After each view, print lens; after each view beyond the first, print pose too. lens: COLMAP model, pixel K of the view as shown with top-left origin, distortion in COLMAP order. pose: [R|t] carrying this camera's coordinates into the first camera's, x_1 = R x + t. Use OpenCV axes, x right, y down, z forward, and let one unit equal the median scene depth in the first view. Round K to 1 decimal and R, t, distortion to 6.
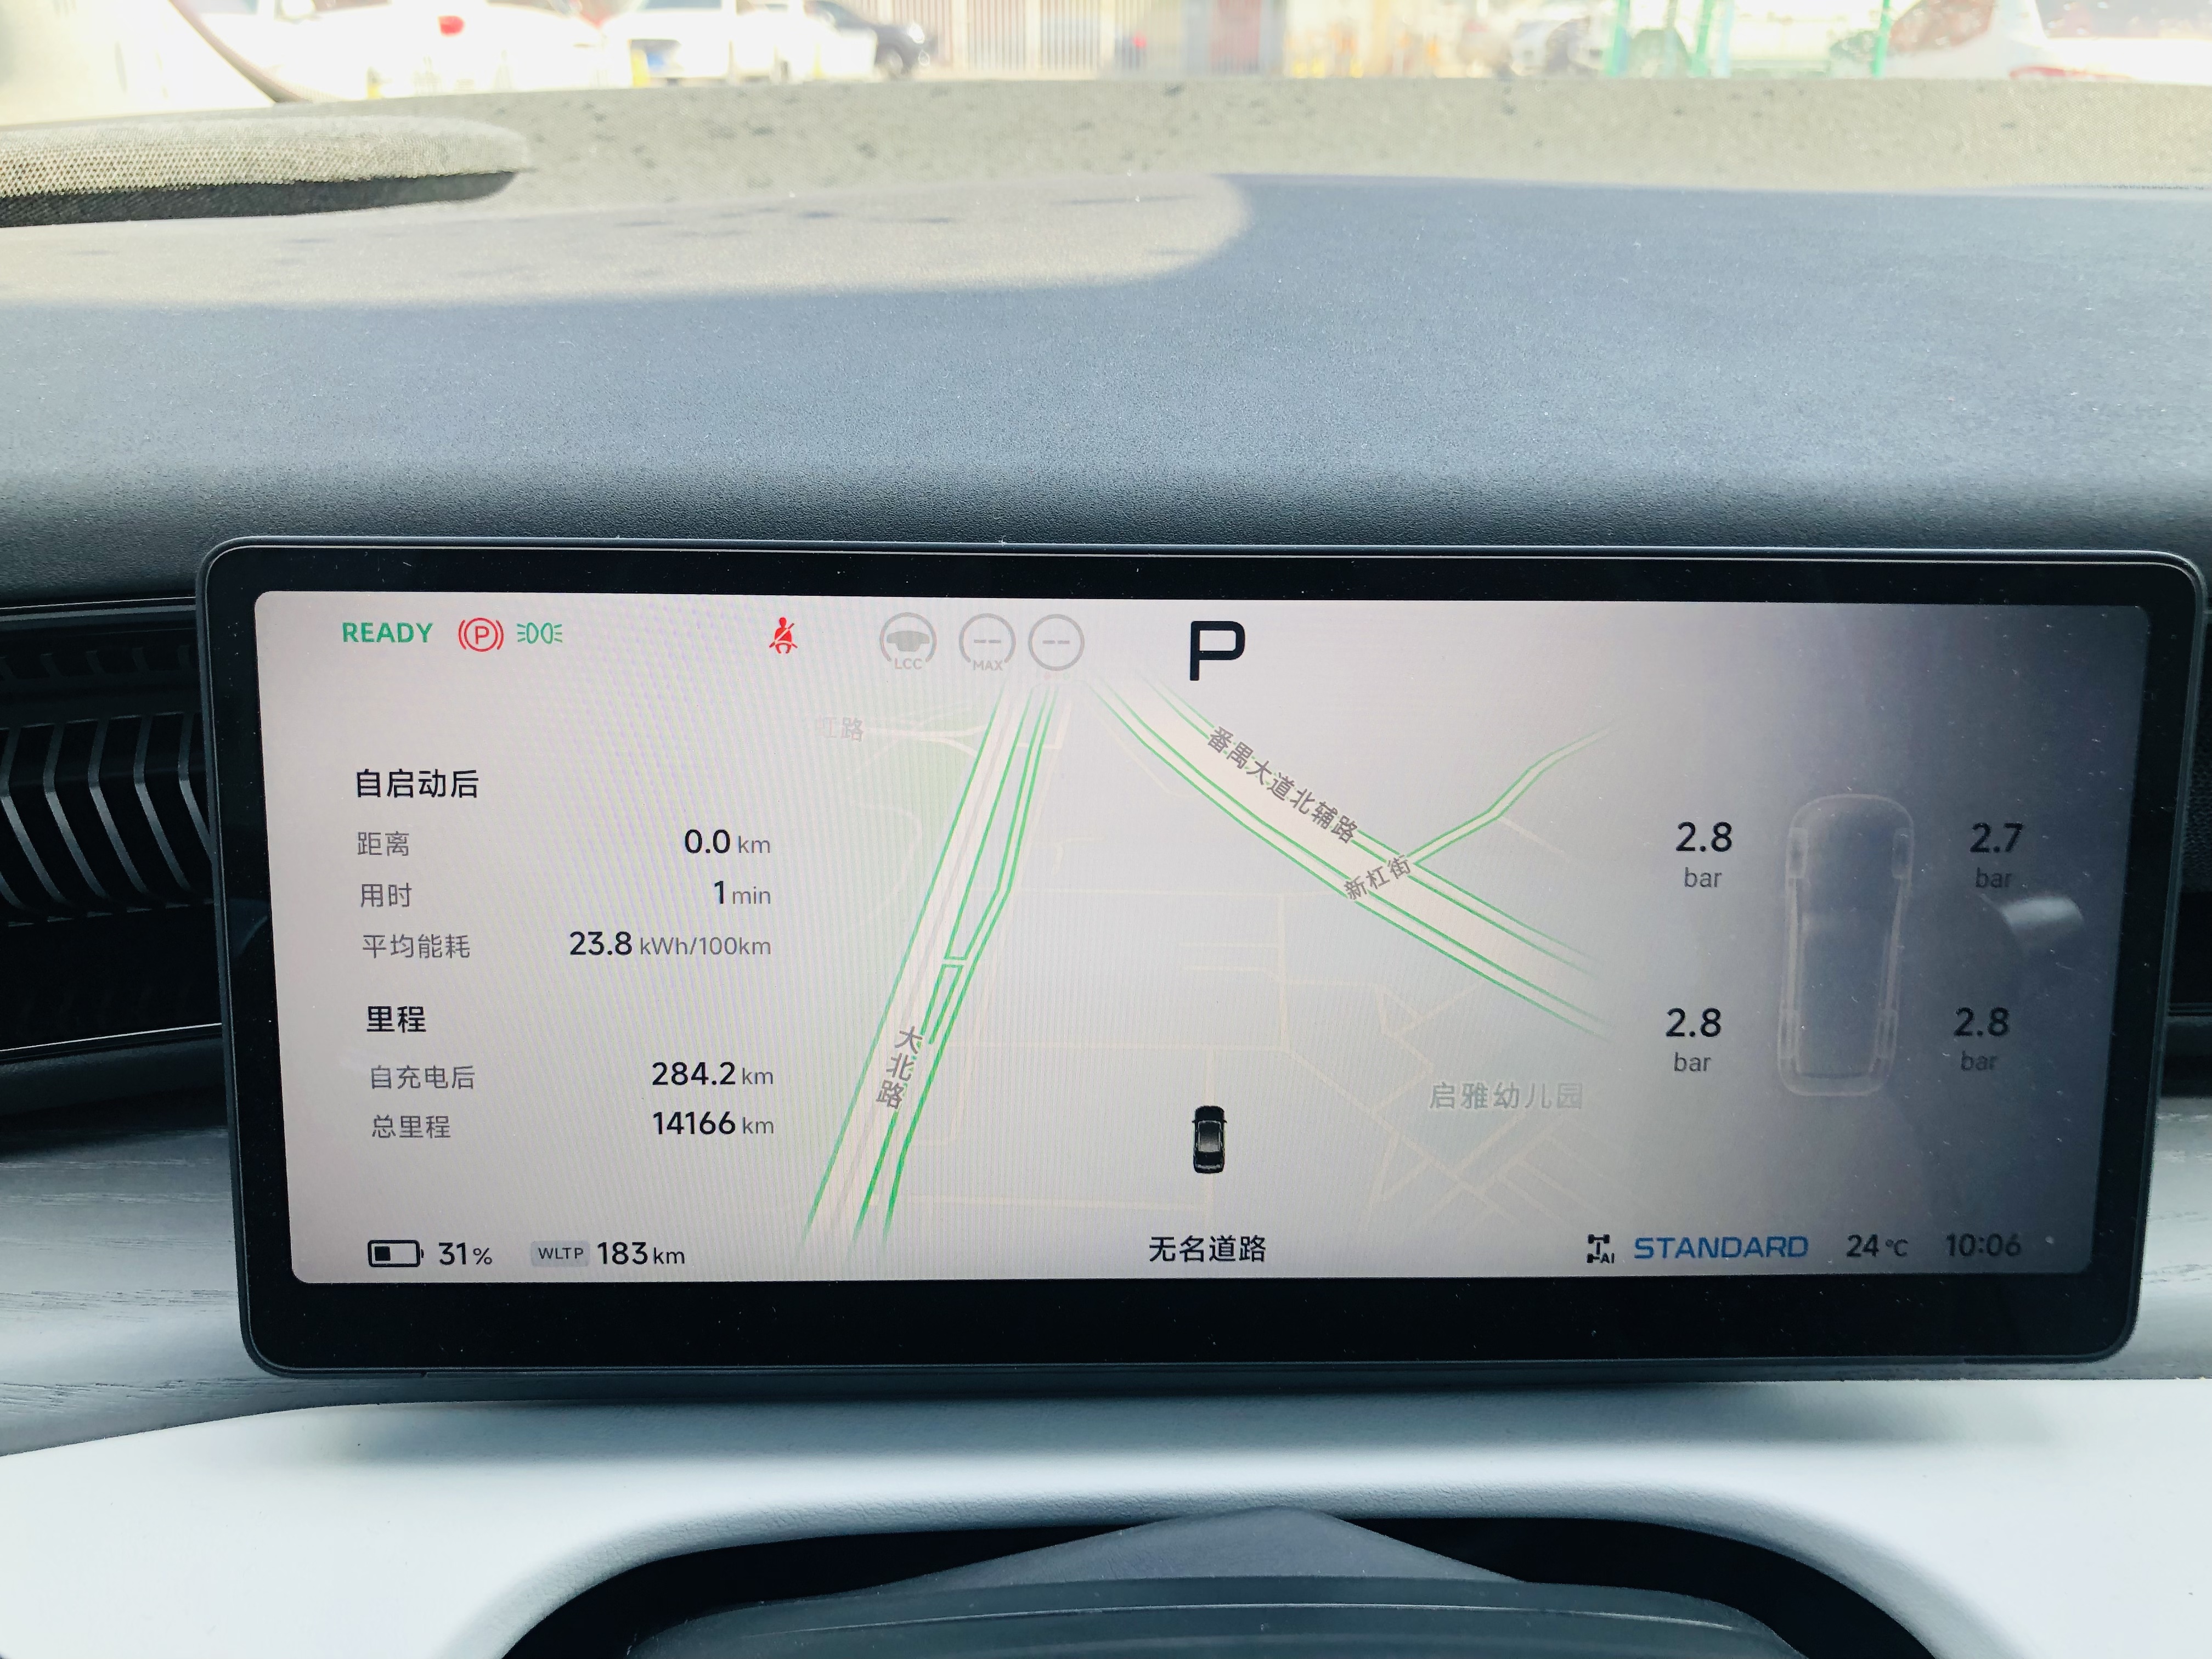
lens RADIAL K [[1799.4, 0, 1106.9], [0, 1799.4, 825.5], [0, 0, 1]] dist [0.009112, 0.012276]
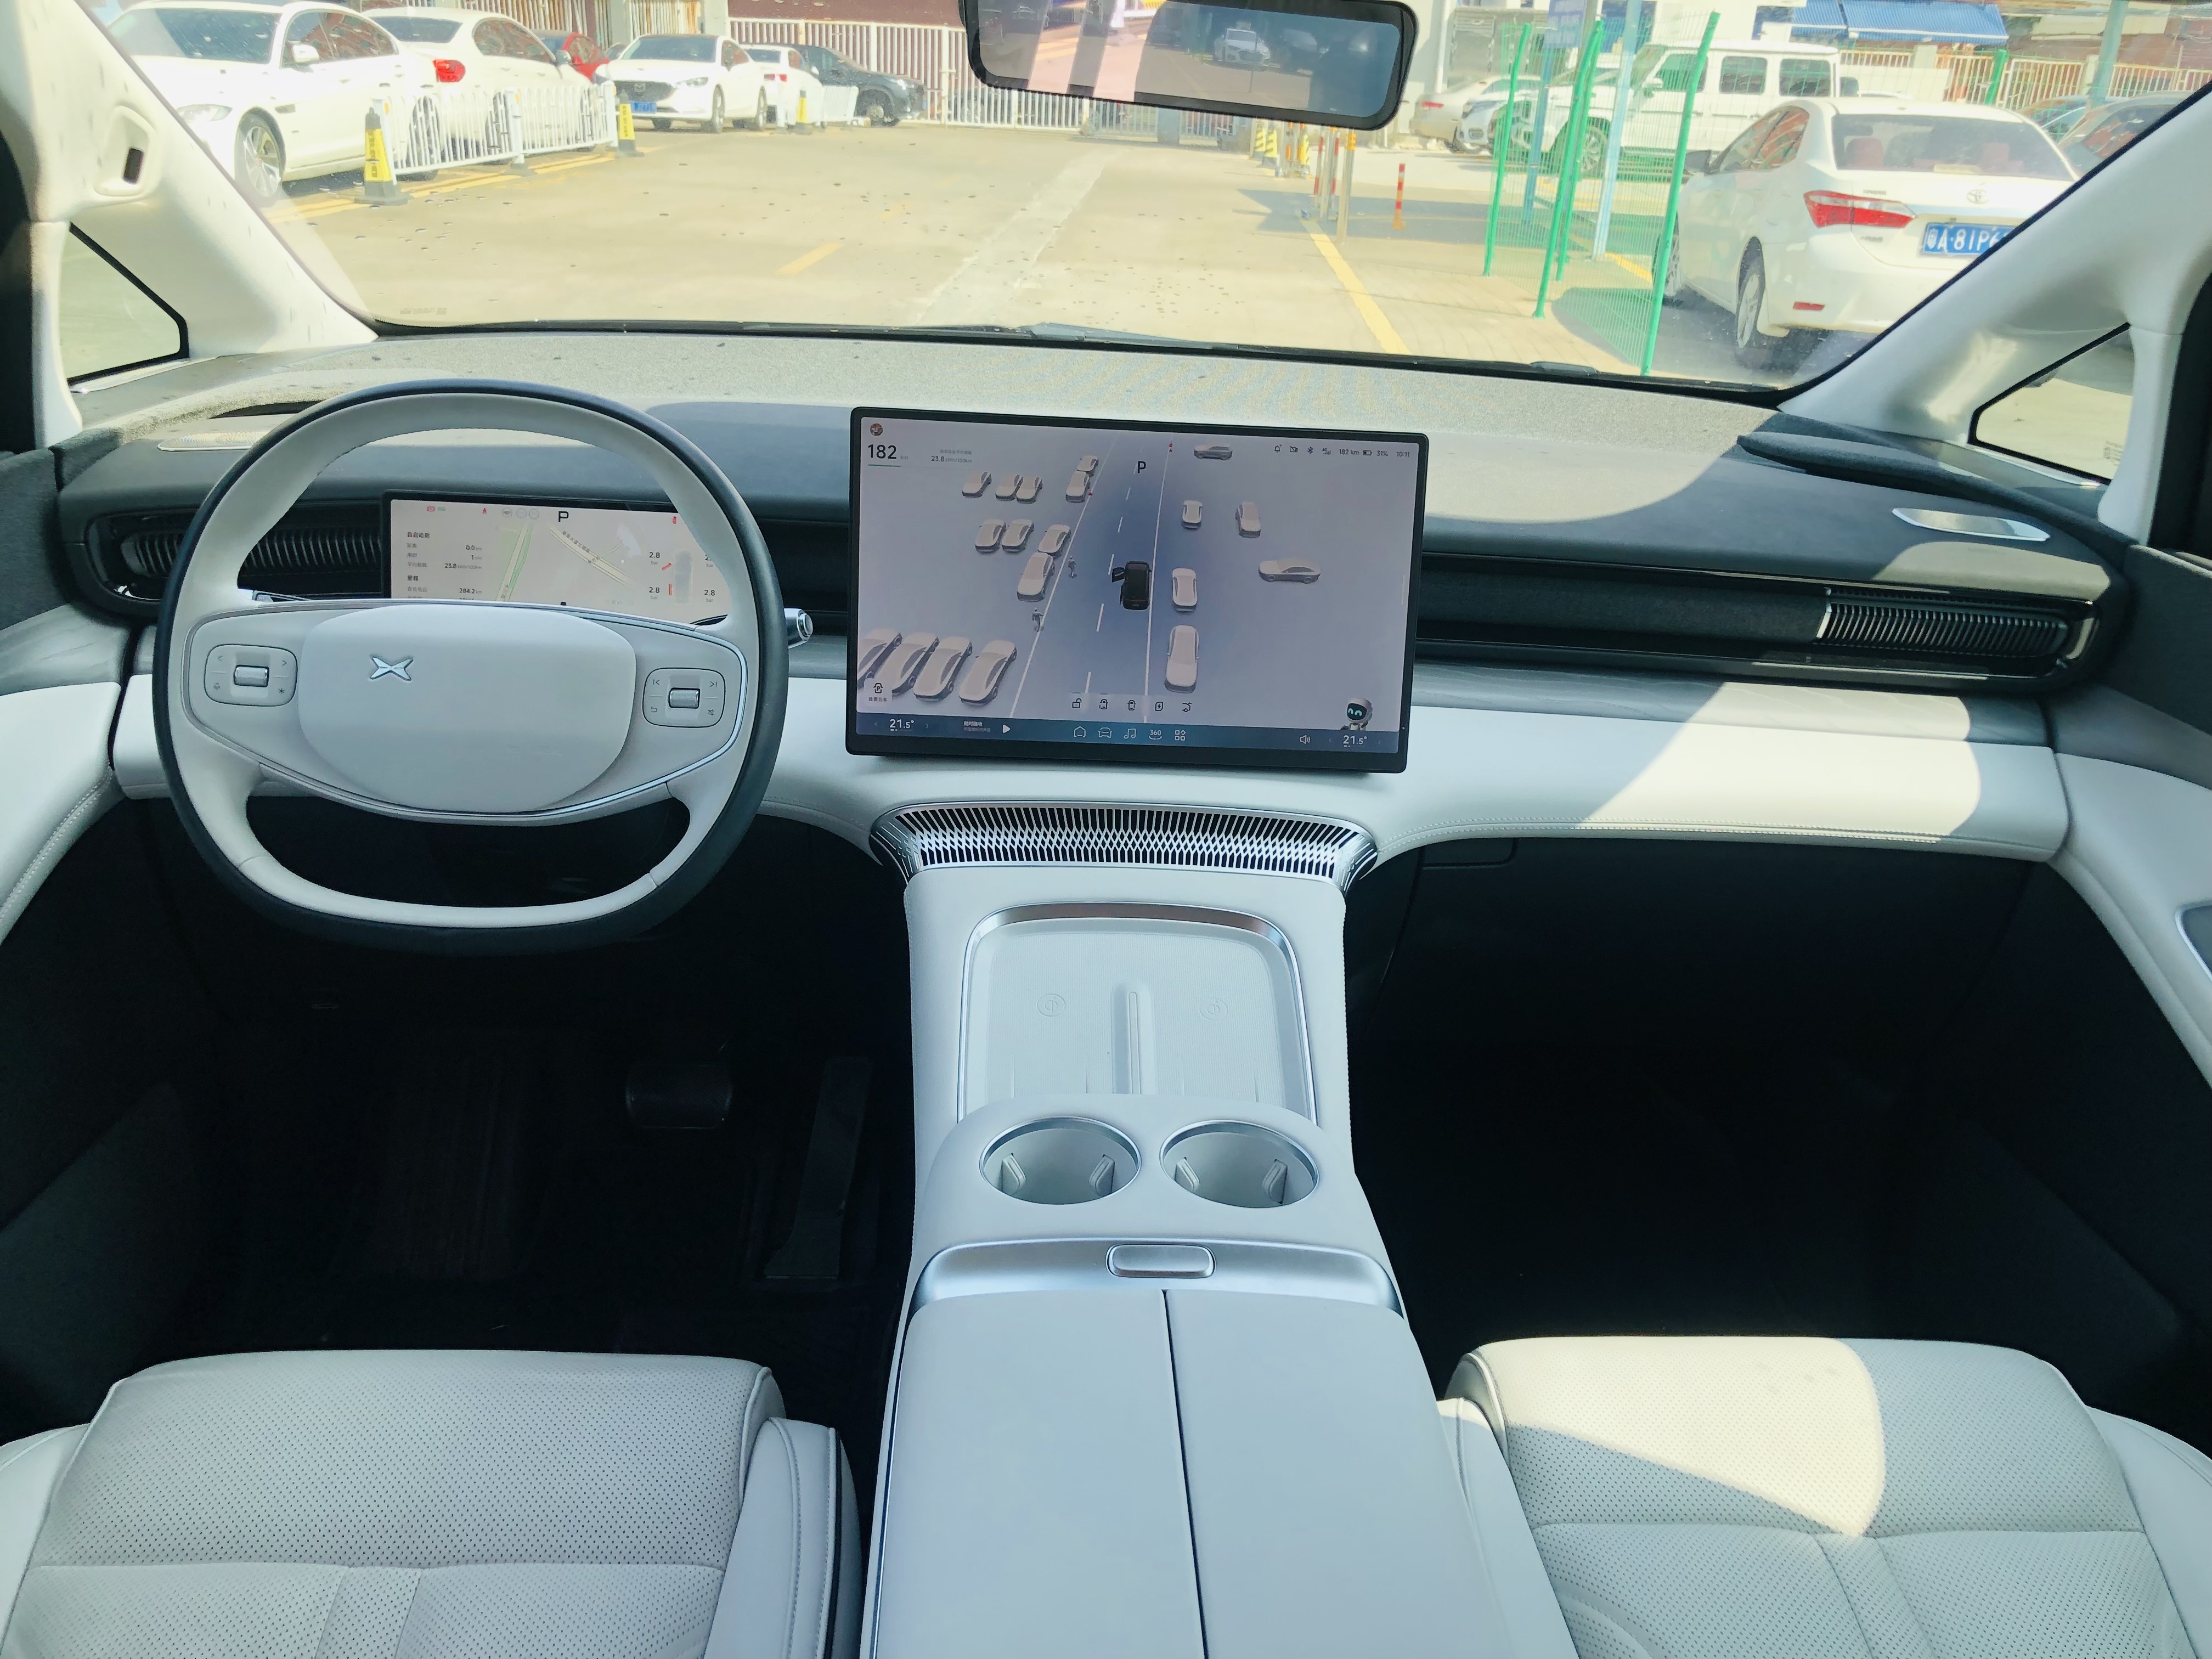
lens RADIAL K [[1799.4, 0, 1106.9], [0, 1799.4, 825.5], [0, 0, 1]] dist [0.009112, 0.012276]
pose [[0.999442, 0.027699, 0.018690, 1.660677], [-0.027217, 0.999302, -0.025578, 0.953181], [-0.019385, 0.025055, 0.999498, -4.577568]]
